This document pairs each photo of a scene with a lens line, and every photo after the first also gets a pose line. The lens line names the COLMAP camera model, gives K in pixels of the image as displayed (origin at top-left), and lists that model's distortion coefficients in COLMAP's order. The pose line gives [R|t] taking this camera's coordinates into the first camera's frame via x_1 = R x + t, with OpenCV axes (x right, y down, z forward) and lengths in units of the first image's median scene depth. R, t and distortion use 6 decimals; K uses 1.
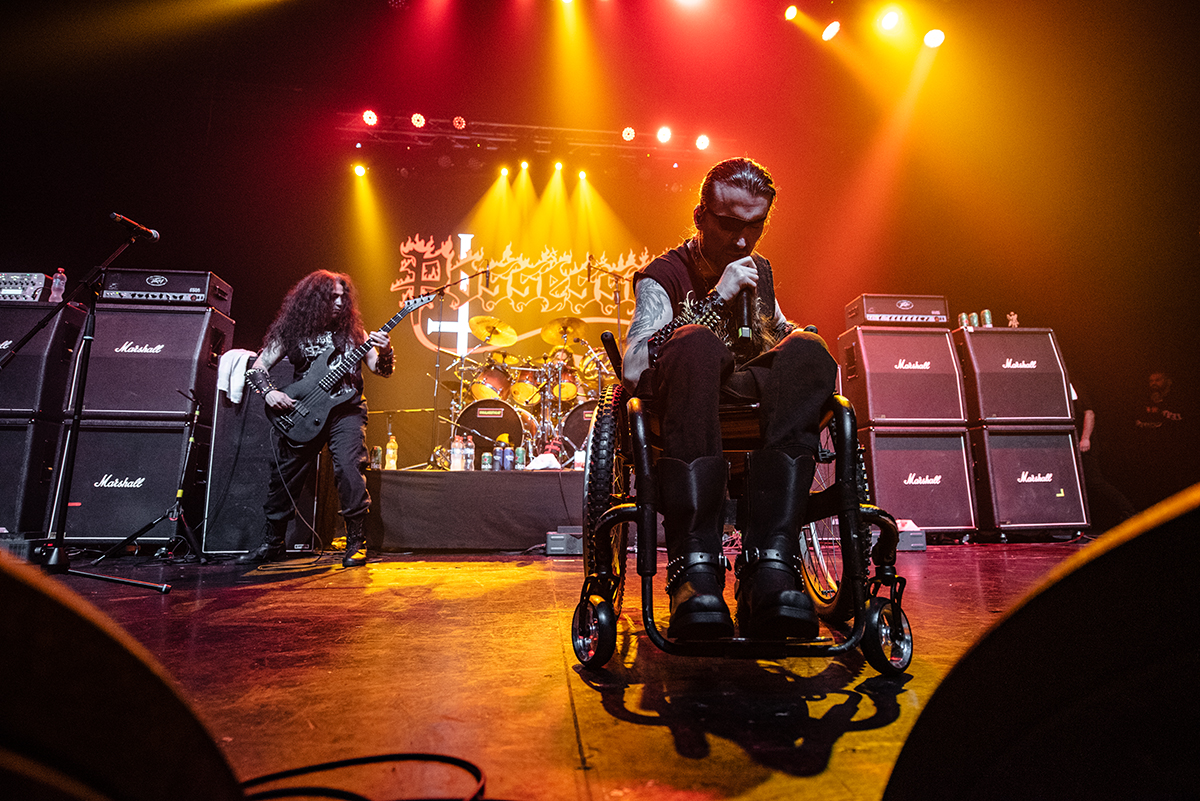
lens RADIAL K [[605.5, 0, 600.0], [0, 605.5, 400.5], [0, 0, 1]] dist [-0.002286, -0.000347]
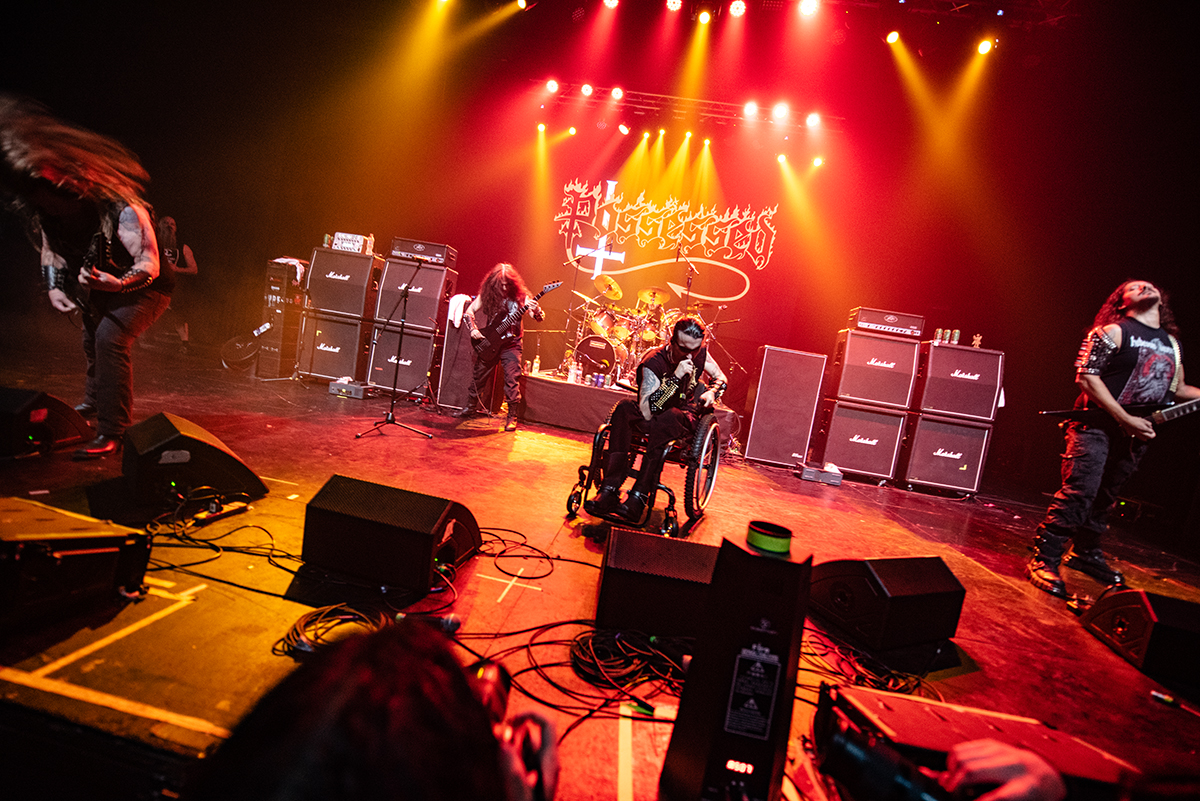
lens RADIAL K [[488.6, 0, 600.0], [0, 488.6, 400.5], [0, 0, 1]] dist [-0.000095, -0.000056]
pose [[0.962865, 0.183536, -0.198004, 0.112050], [-0.129873, 0.957834, 0.256294, -0.176071], [0.236694, -0.221061, 0.946101, -0.266119]]
